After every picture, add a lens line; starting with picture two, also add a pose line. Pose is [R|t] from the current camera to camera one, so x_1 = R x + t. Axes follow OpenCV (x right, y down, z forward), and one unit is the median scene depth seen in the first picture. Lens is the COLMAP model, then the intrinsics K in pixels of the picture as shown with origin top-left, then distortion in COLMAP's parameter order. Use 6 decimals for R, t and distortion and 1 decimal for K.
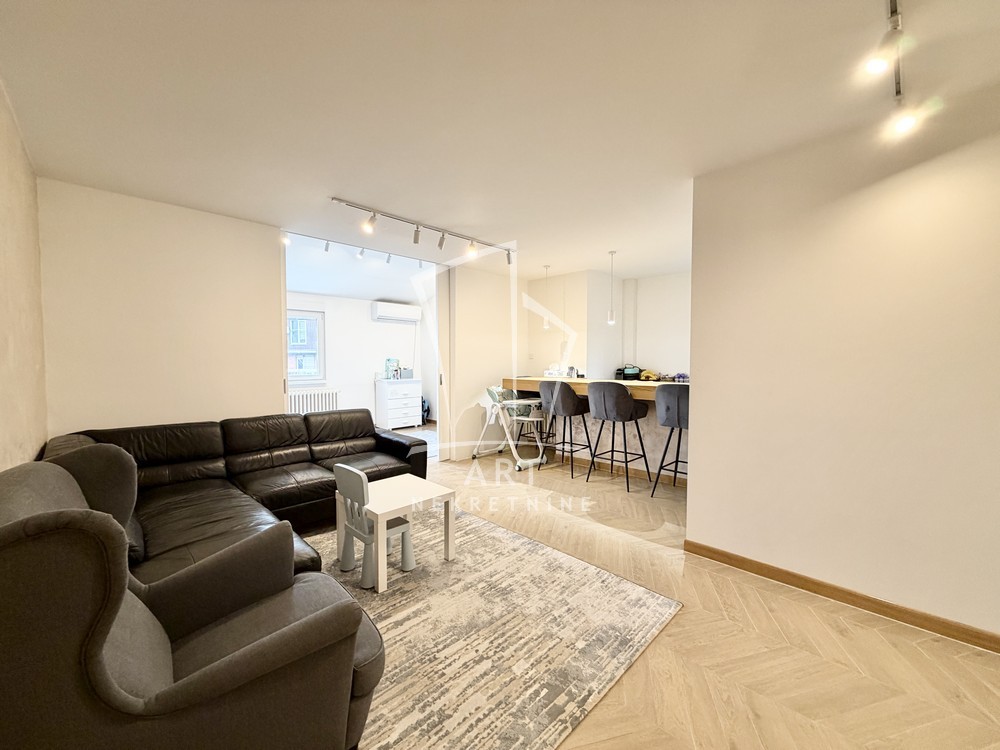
lens RADIAL K [[397.8, 0, 495.6], [0, 397.8, 376.8], [0, 0, 1]] dist [-0.001230, -0.000024]
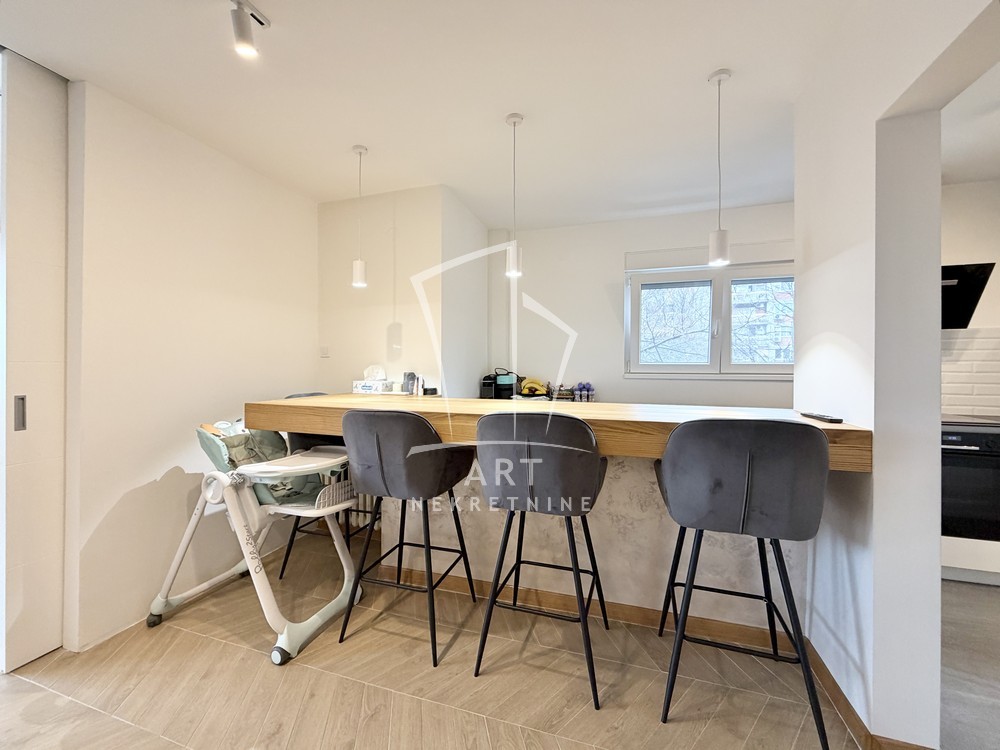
lens RADIAL K [[405.3, 0, 495.2], [0, 405.3, 366.2], [0, 0, 1]] dist [-0.000610, 0.000117]
pose [[0.891935, 0.004623, 0.452140, 0.068266], [0.015343, 0.999062, -0.040482, -0.014313], [-0.451903, 0.043045, 0.891028, 0.622036]]
